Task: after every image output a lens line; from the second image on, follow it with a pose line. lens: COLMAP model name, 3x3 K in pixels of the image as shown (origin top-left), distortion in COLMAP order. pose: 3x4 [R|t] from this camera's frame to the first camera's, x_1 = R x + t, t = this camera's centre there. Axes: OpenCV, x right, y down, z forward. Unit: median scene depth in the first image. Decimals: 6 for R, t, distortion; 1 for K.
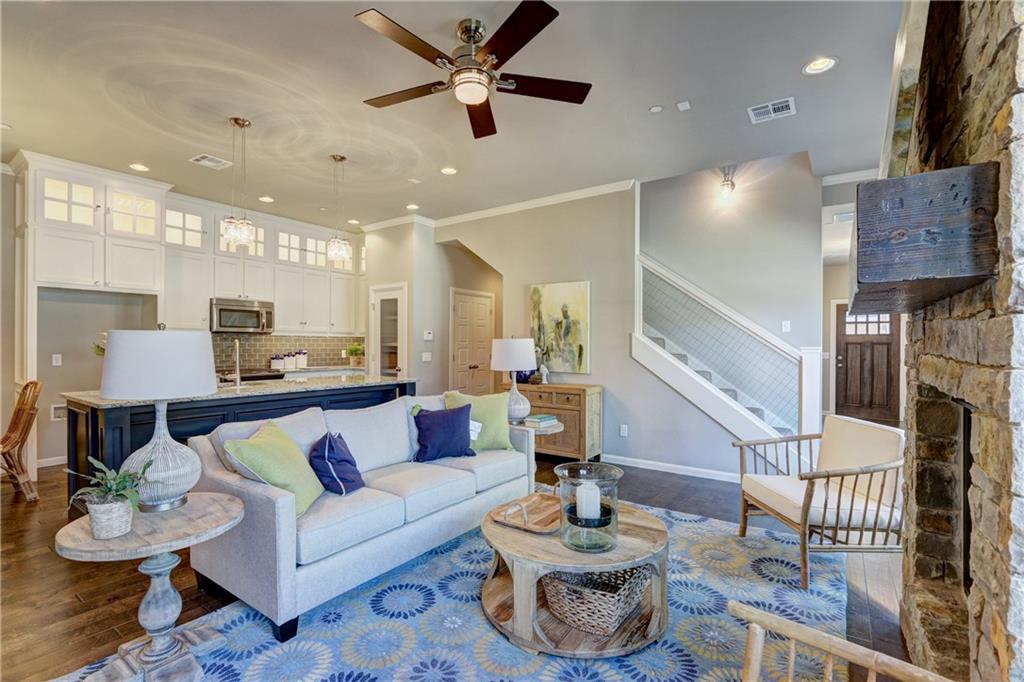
lens RADIAL K [[466.8, 0, 499.3], [0, 466.8, 344.6], [0, 0, 1]] dist [-0.020049, 0.004941]
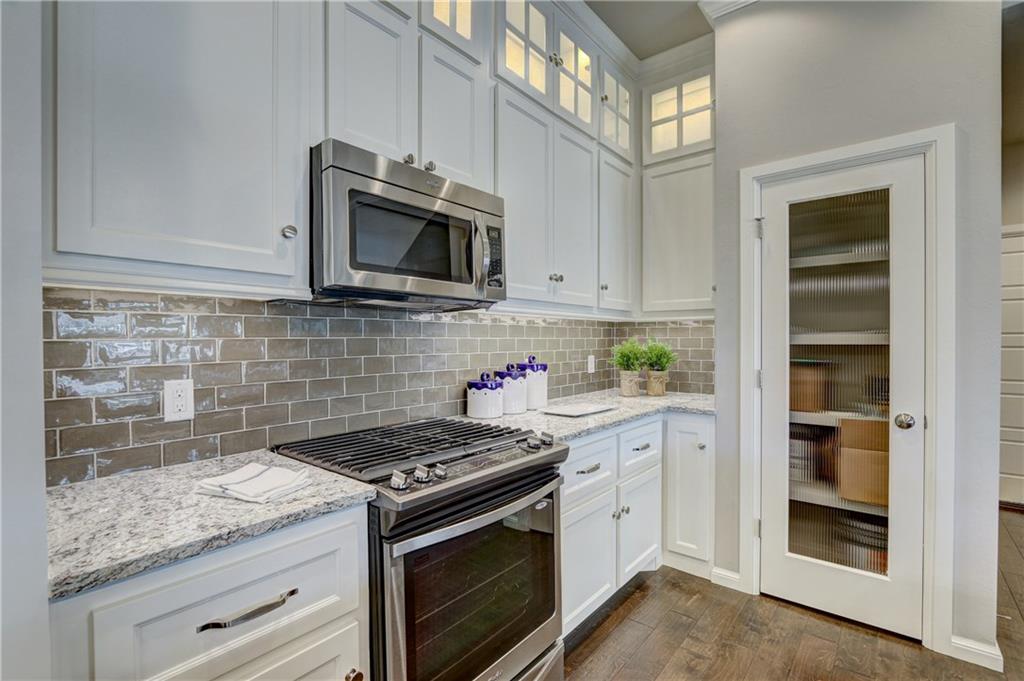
lens RADIAL K [[466.8, 0, 499.3], [0, 466.8, 344.1], [0, 0, 1]] dist [-0.020049, 0.004941]
pose [[0.996947, -0.007474, -0.077718, -0.440135], [0.007883, 0.999957, 0.004958, -0.000684], [0.077678, -0.005556, 0.996963, 0.665650]]
